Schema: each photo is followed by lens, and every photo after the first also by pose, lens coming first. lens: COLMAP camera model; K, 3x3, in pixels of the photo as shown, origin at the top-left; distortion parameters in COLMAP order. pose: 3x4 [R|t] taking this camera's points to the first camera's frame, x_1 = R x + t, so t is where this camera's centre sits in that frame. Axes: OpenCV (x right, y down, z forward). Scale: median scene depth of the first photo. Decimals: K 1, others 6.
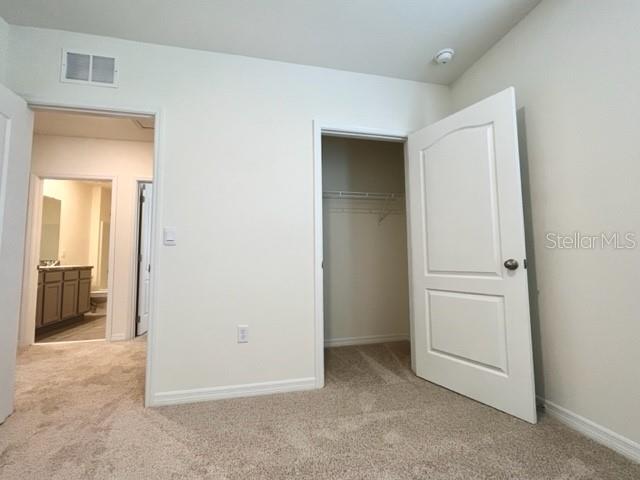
lens RADIAL K [[270.7, 0, 320.0], [0, 270.7, 240.0], [0, 0, 1]] dist [-0.000759, -0.000213]
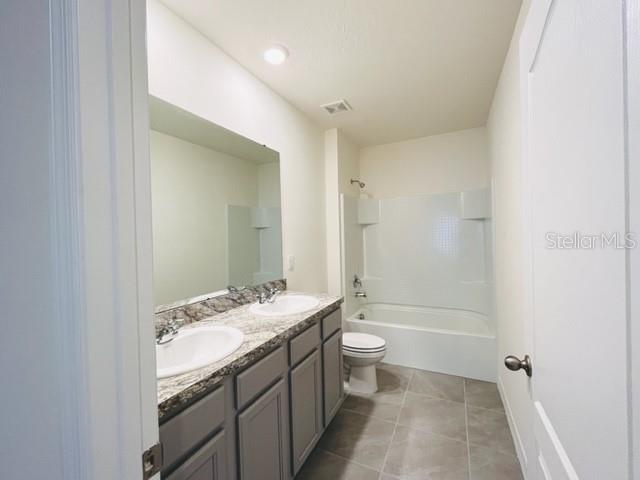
lens RADIAL K [[270.7, 0, 320.0], [0, 270.7, 240.0], [0, 0, 1]] dist [-0.000759, -0.000213]
pose [[0.767167, -0.007547, -0.641403, -0.613250], [0.061348, 0.996210, 0.061655, -0.013900], [0.638507, -0.086649, 0.764722, 0.681377]]
